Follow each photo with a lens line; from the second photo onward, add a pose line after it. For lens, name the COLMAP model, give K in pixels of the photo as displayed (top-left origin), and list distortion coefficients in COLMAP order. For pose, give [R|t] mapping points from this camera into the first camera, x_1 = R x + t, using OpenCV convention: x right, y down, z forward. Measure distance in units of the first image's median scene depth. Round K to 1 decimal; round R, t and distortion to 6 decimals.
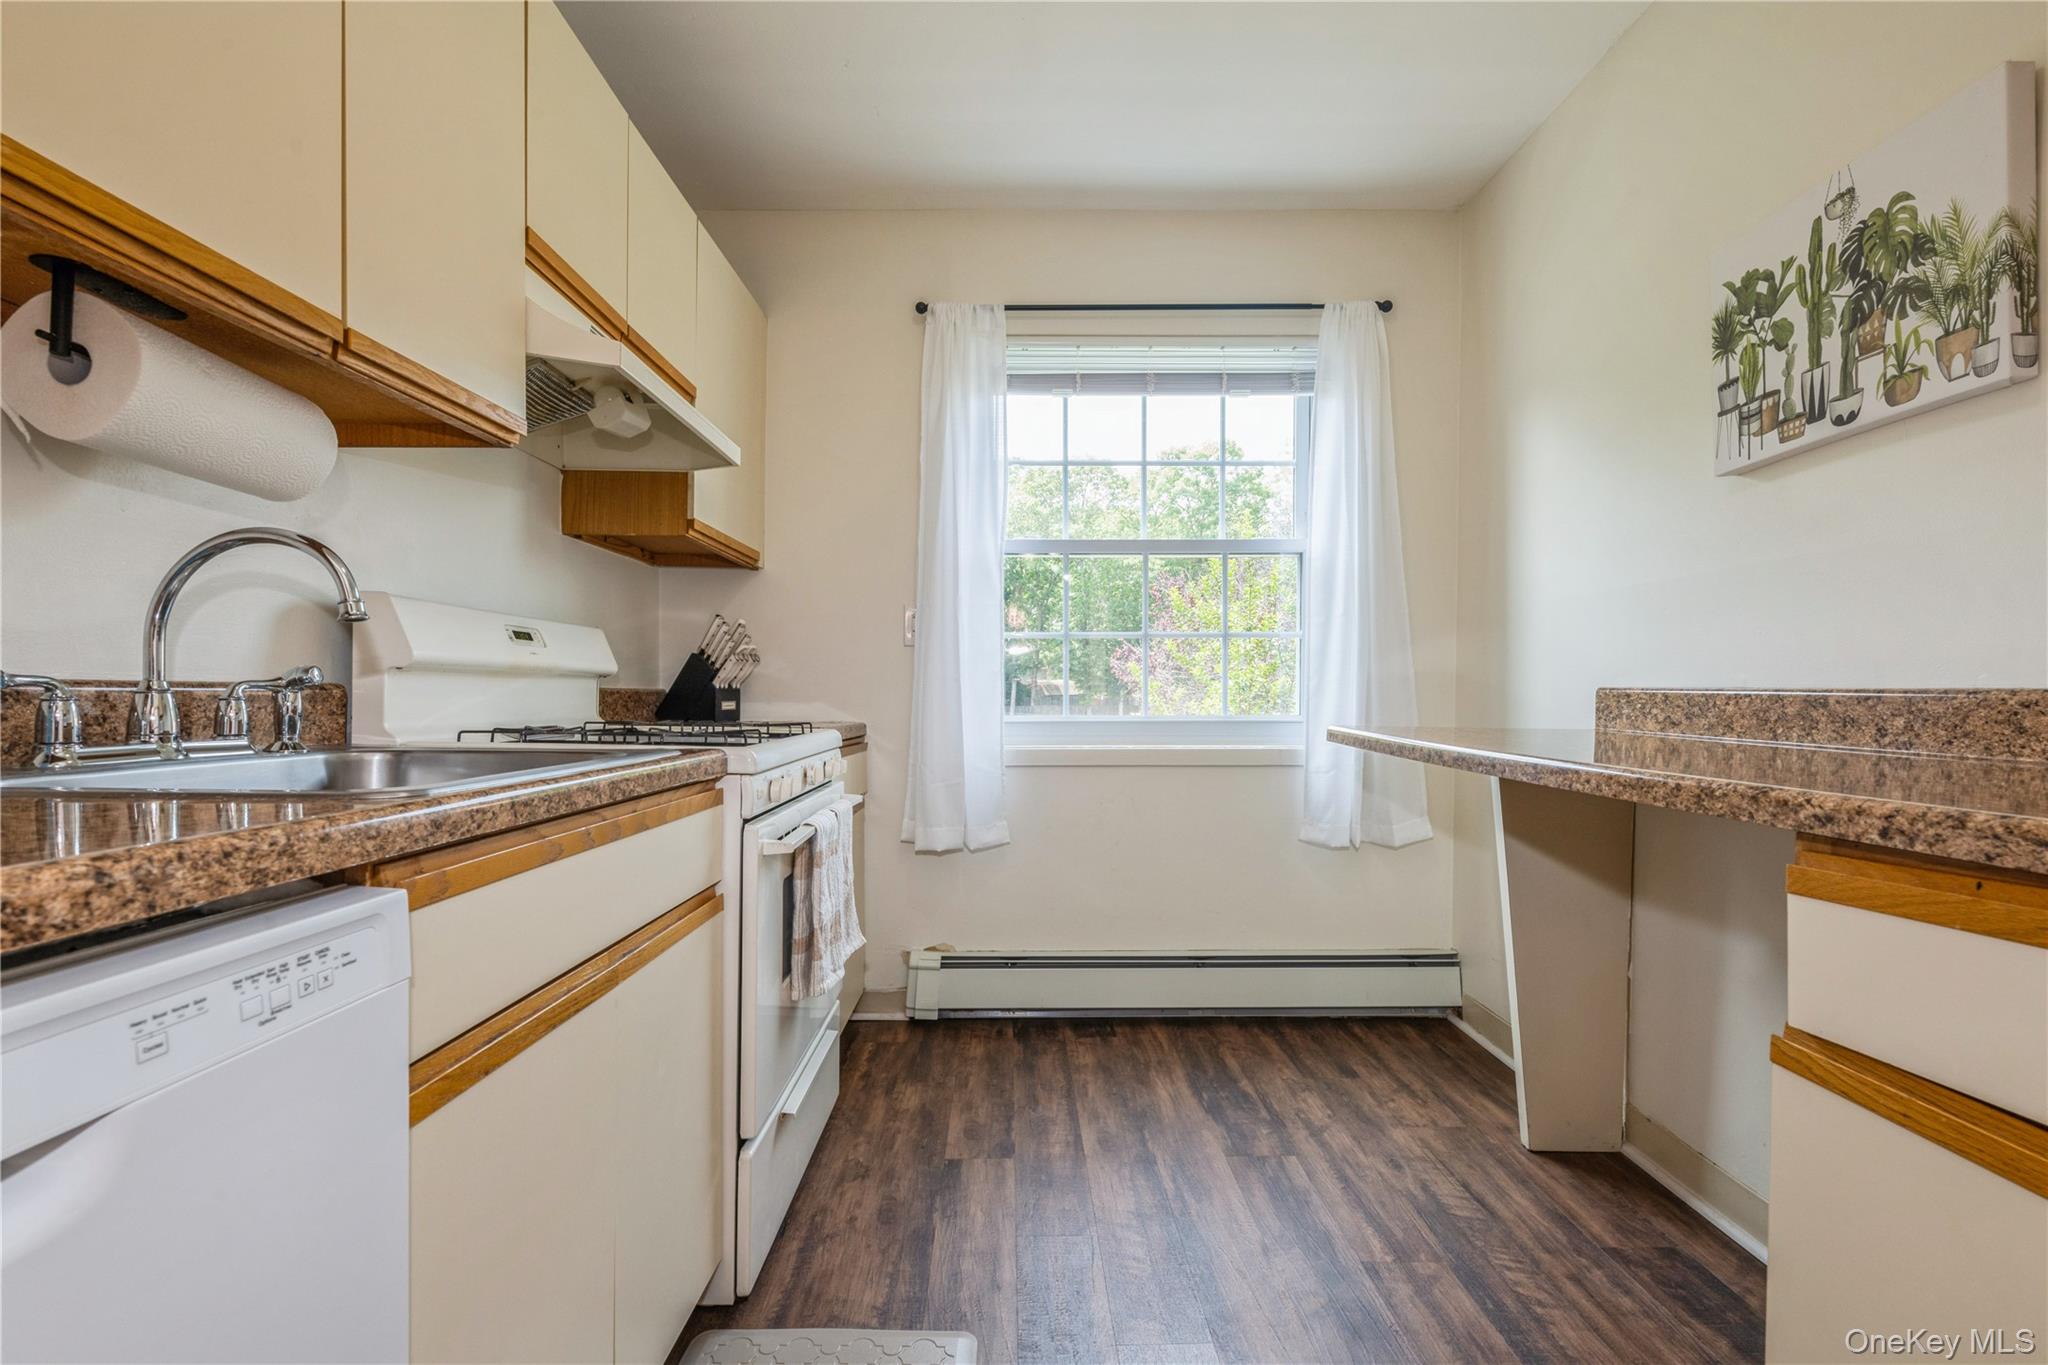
lens RADIAL K [[885.3, 0, 1022.0], [0, 885.3, 693.2], [0, 0, 1]] dist [-0.000922, -0.000141]
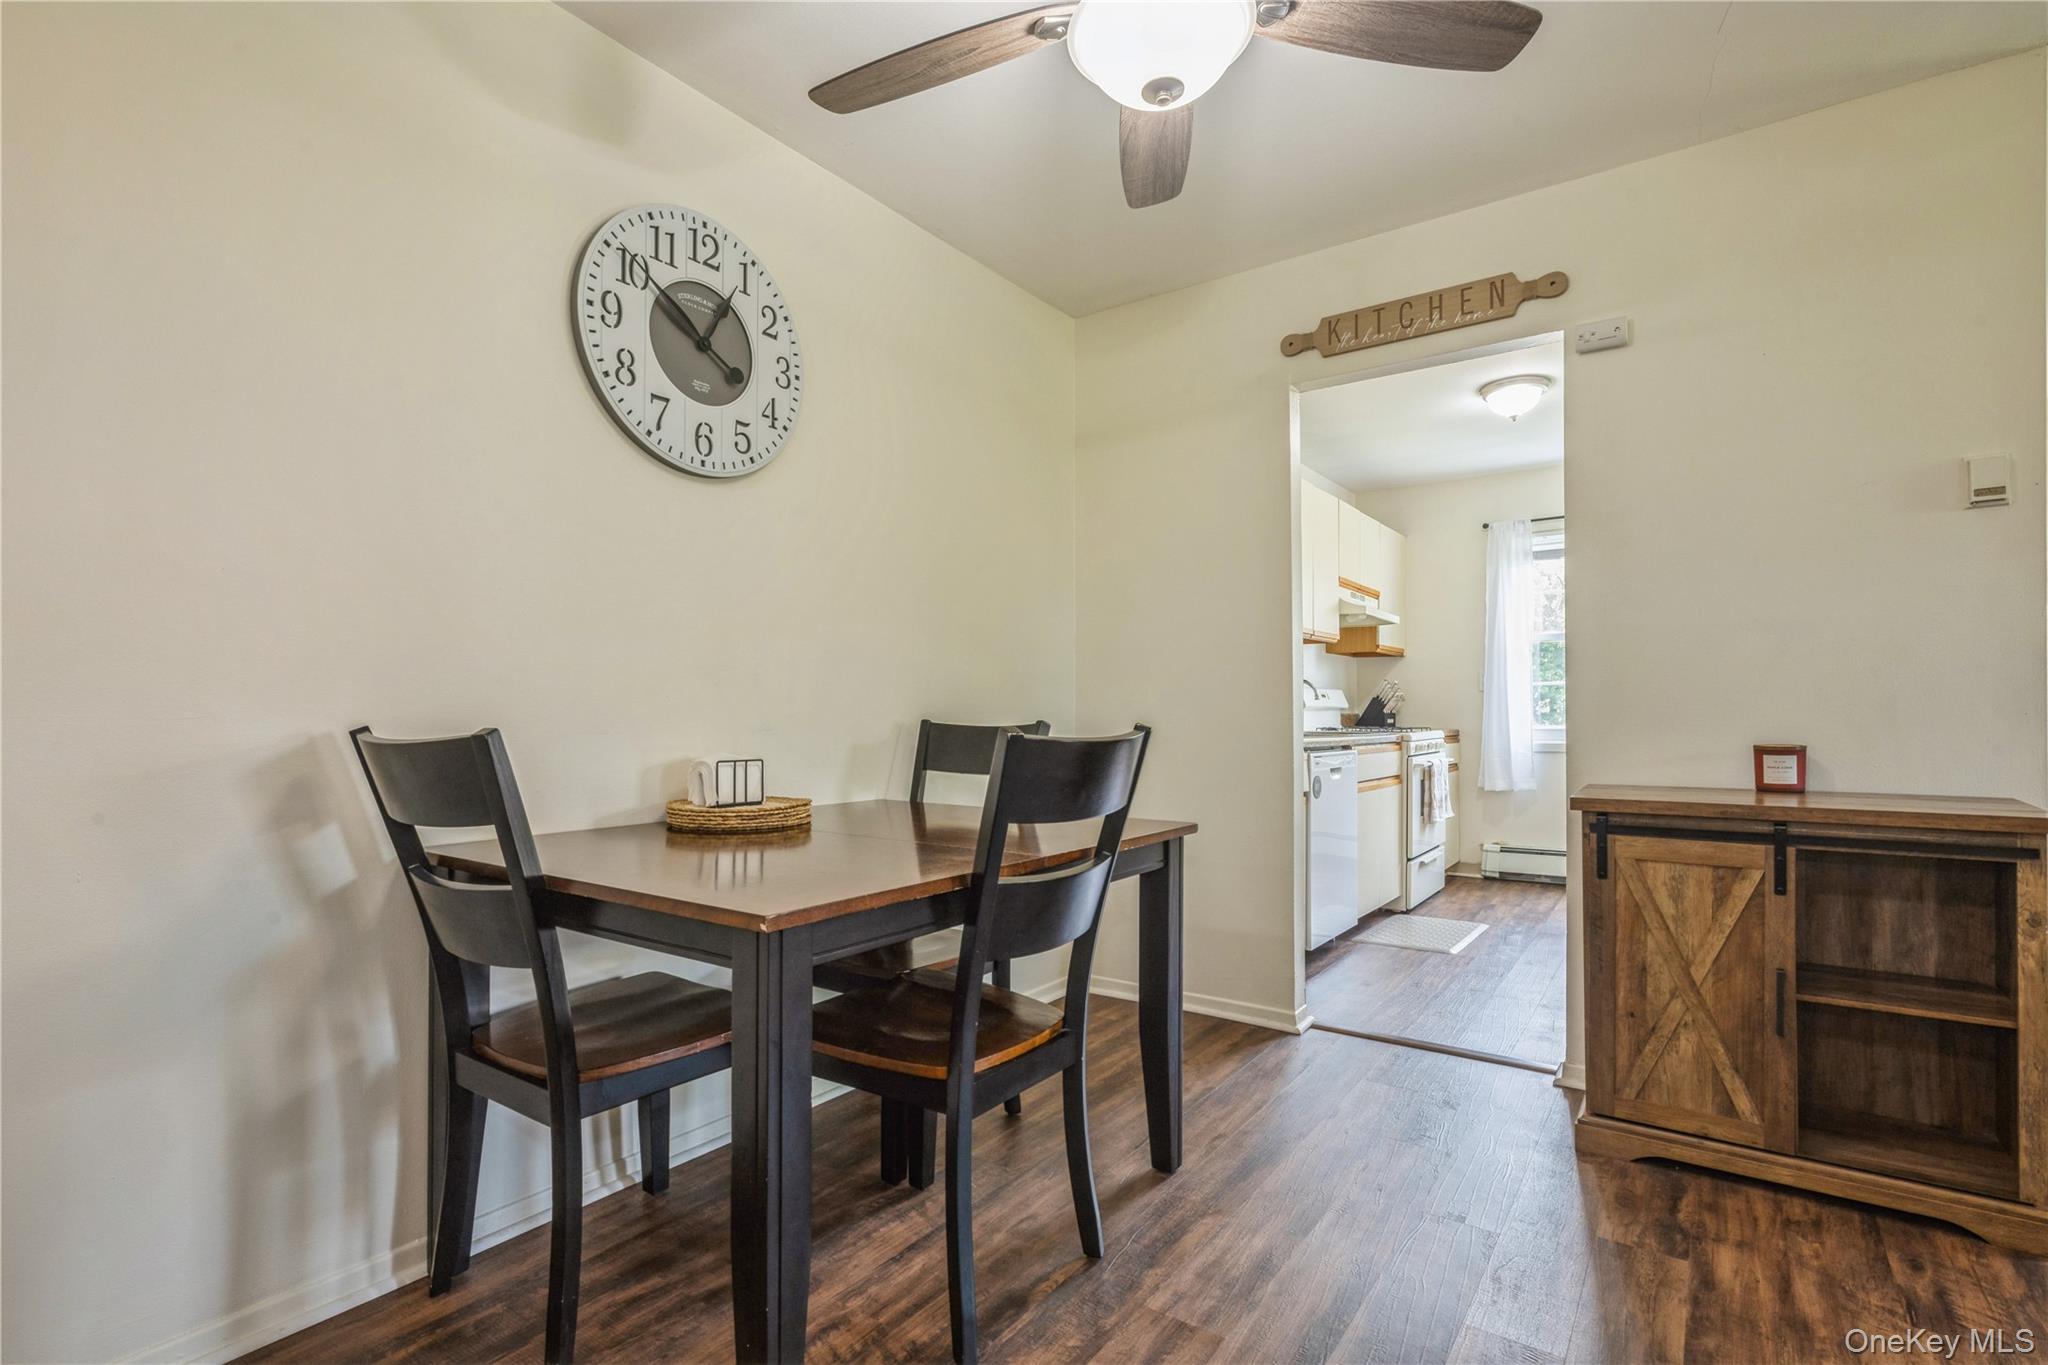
lens RADIAL K [[978.5, 0, 1029.1], [0, 978.5, 705.0], [0, 0, 1]] dist [0.015951, -0.000173]
pose [[0.814145, -0.011502, -0.580548, 0.365137], [0.006642, 0.999923, -0.010497, -0.006273], [0.580624, 0.004689, 0.814158, -1.557597]]
